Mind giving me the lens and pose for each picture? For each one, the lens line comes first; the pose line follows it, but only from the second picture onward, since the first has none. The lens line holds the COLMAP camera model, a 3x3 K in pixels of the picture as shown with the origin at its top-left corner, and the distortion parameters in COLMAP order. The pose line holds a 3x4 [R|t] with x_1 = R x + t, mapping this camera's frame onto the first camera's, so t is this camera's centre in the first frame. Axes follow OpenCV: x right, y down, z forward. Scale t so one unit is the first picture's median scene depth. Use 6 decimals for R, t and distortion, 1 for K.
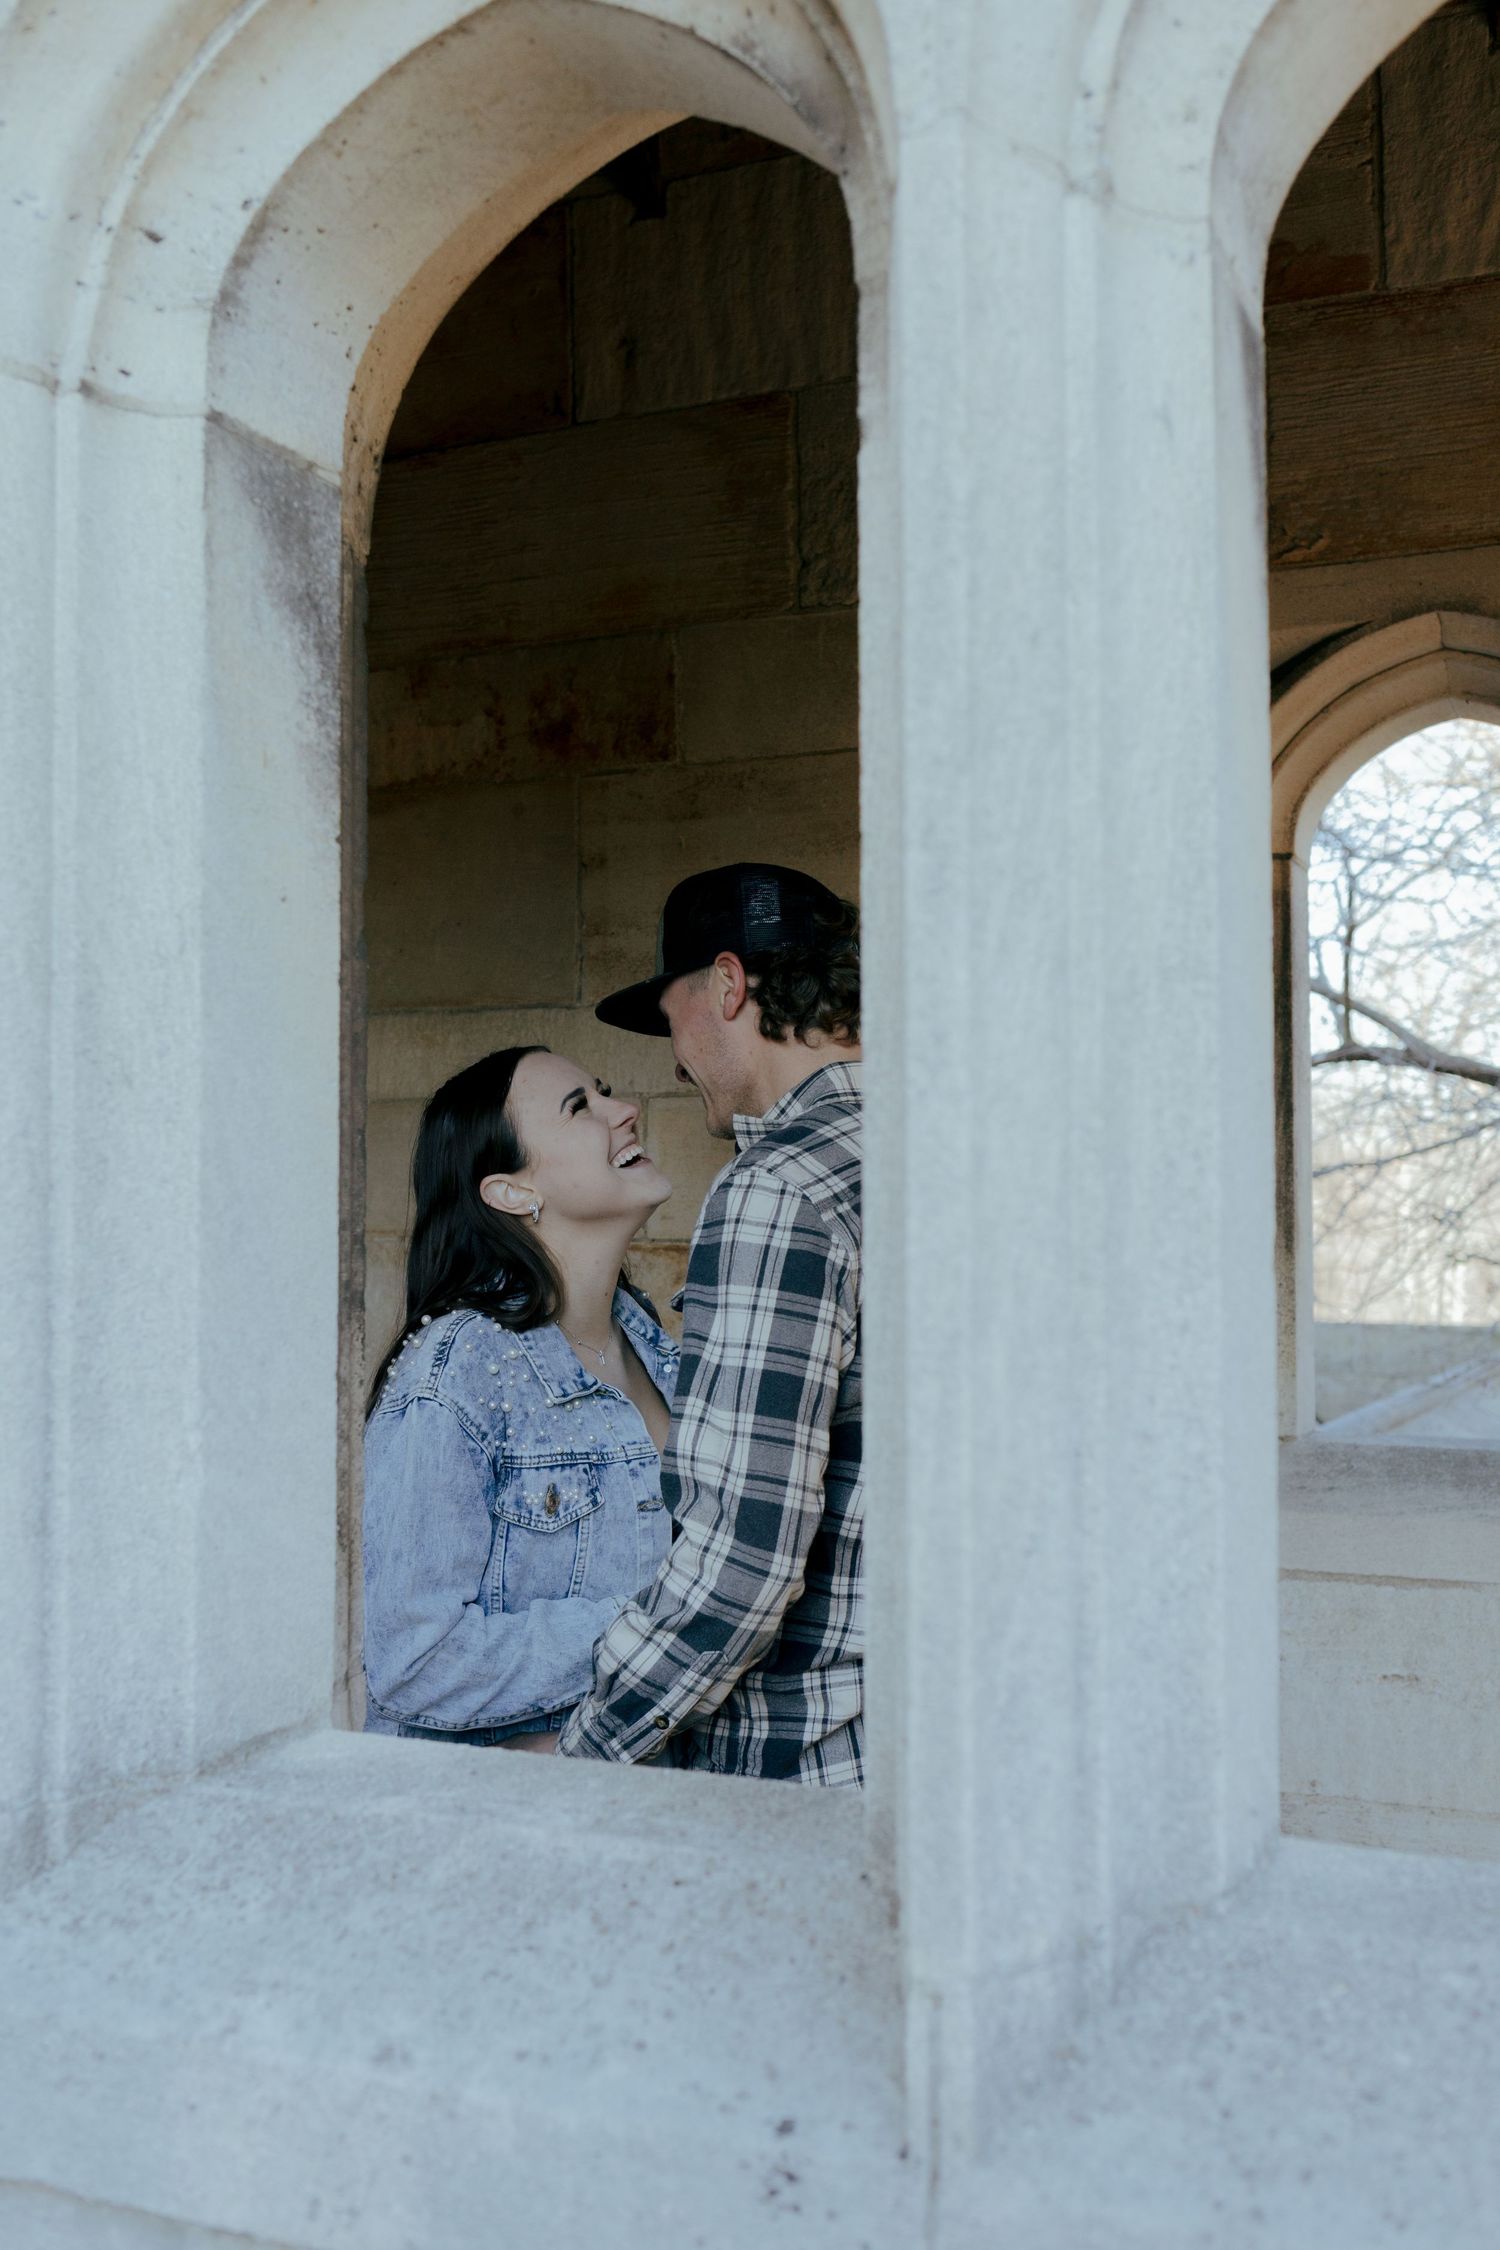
lens RADIAL K [[2205.0, 0, 750.0], [0, 2205.0, 1125.0], [0, 0, 1]] dist [0.054375, 0.001270]
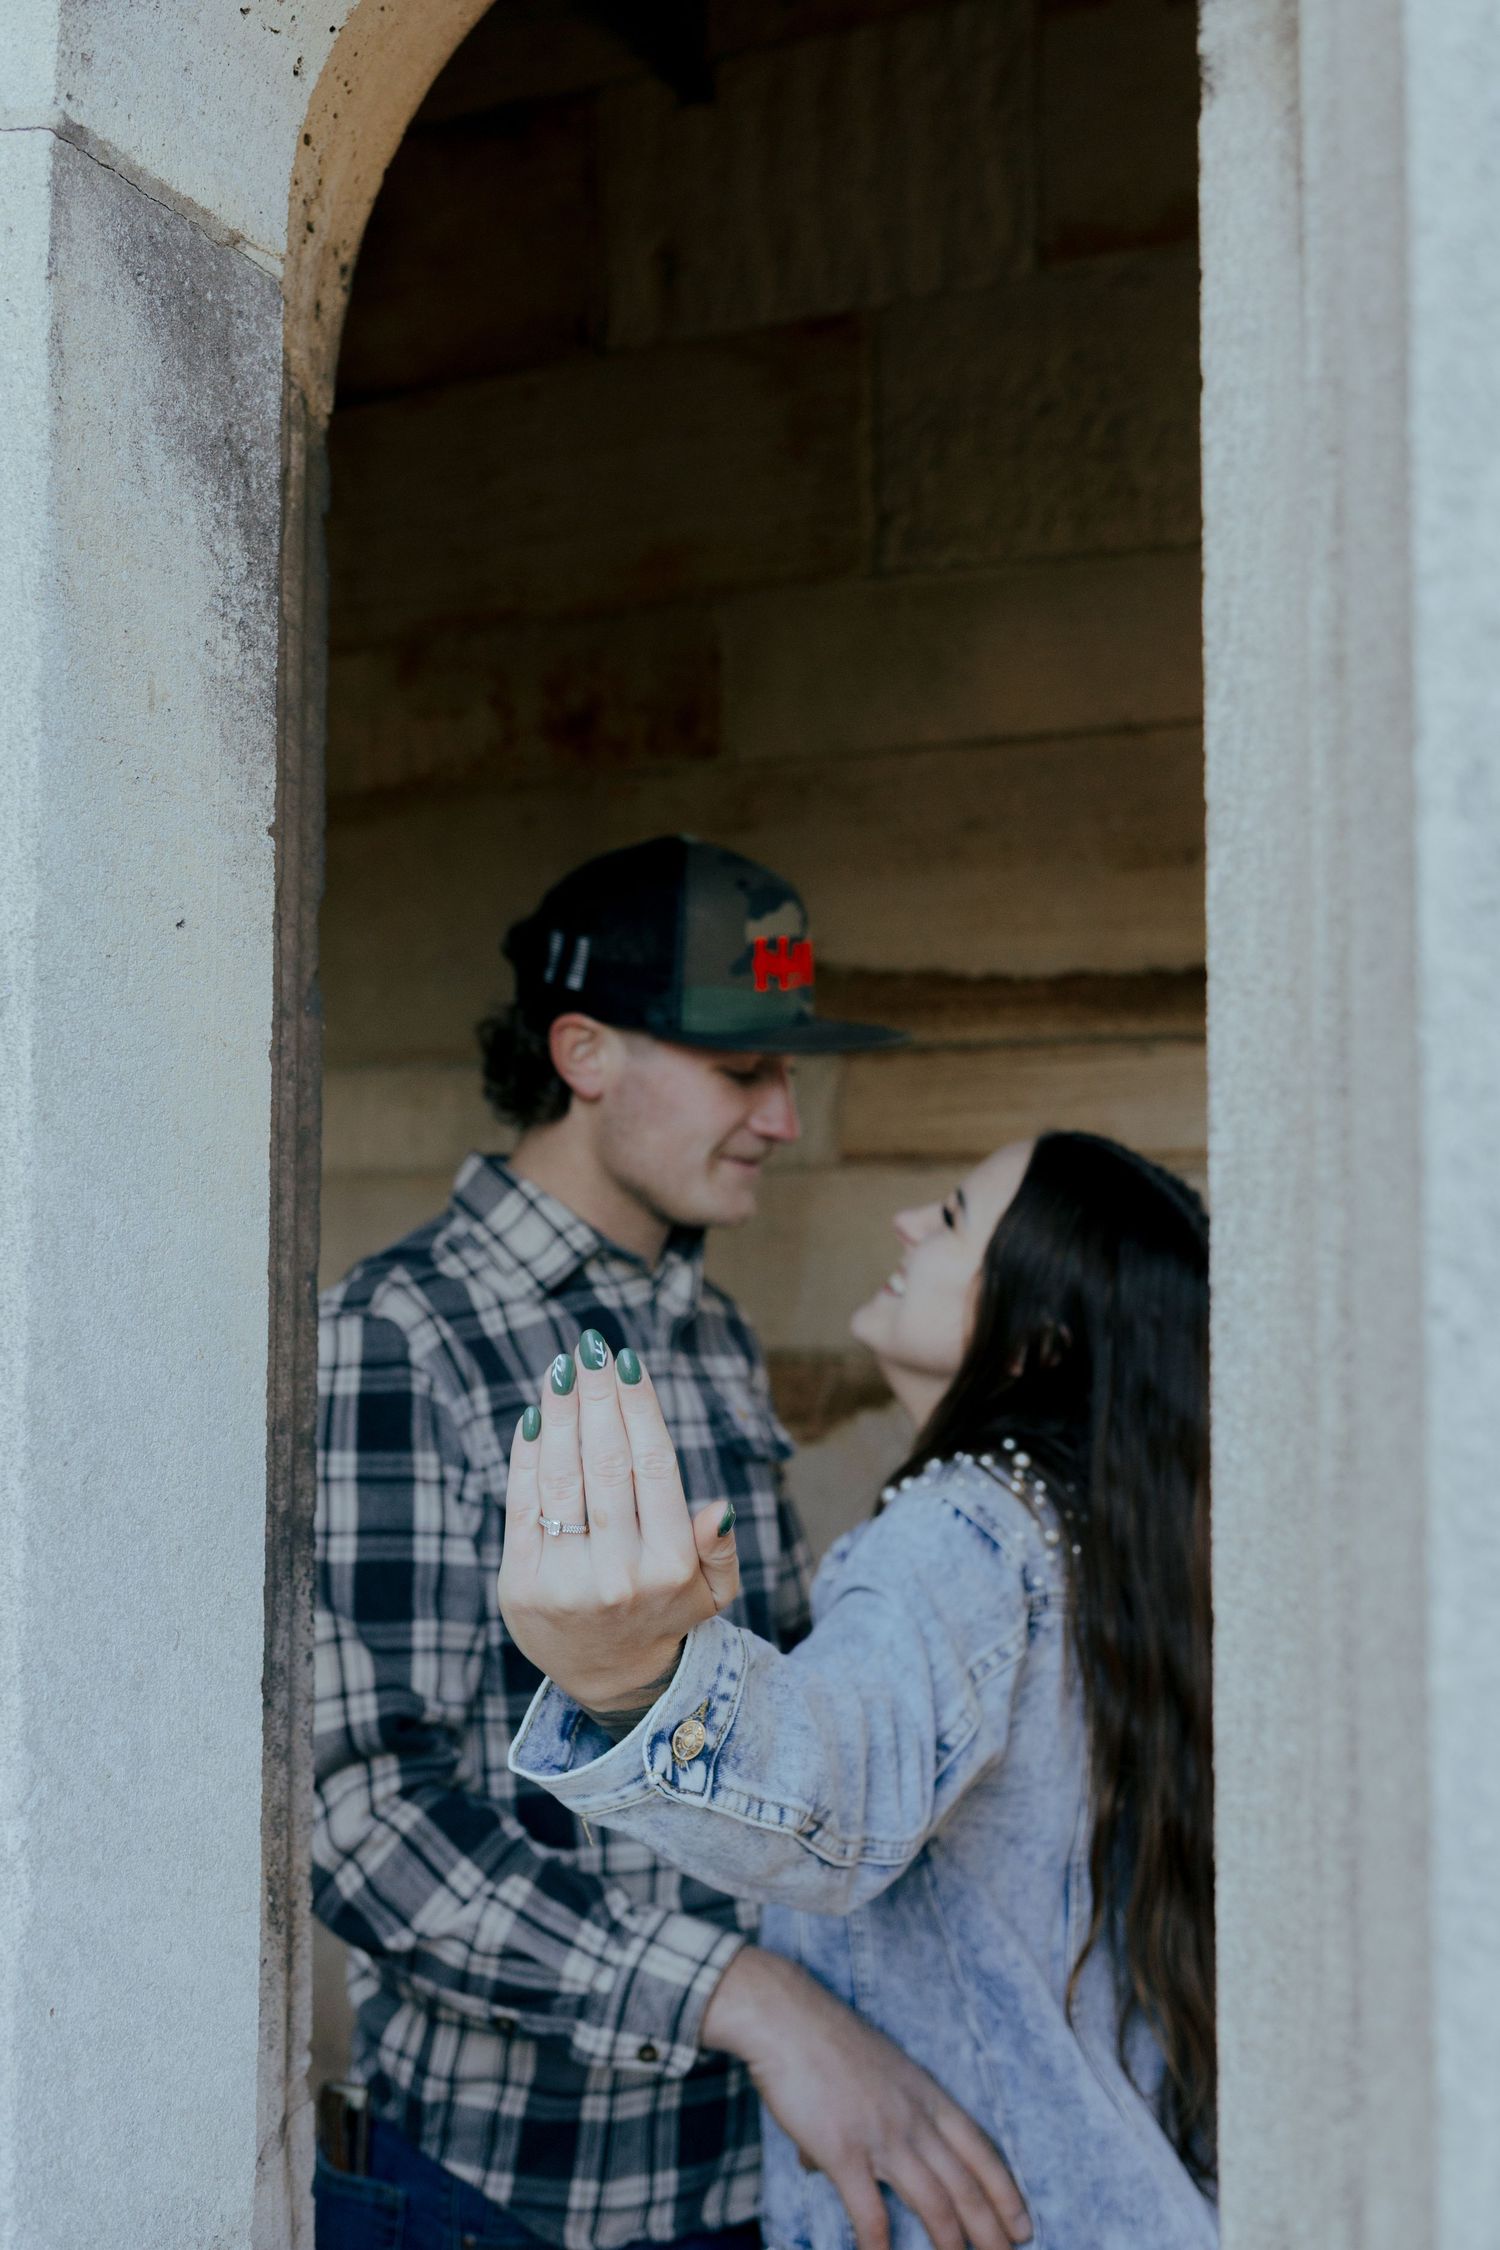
lens RADIAL K [[2334.2, 0, 750.0], [0, 2334.2, 1125.0], [0, 0, 1]] dist [-0.014484, 0.007563]
pose [[0.999986, 0.003828, -0.003576, -0.047290], [-0.003895, 0.999815, -0.018813, -0.032988], [0.003504, 0.018826, 0.999817, 0.337194]]
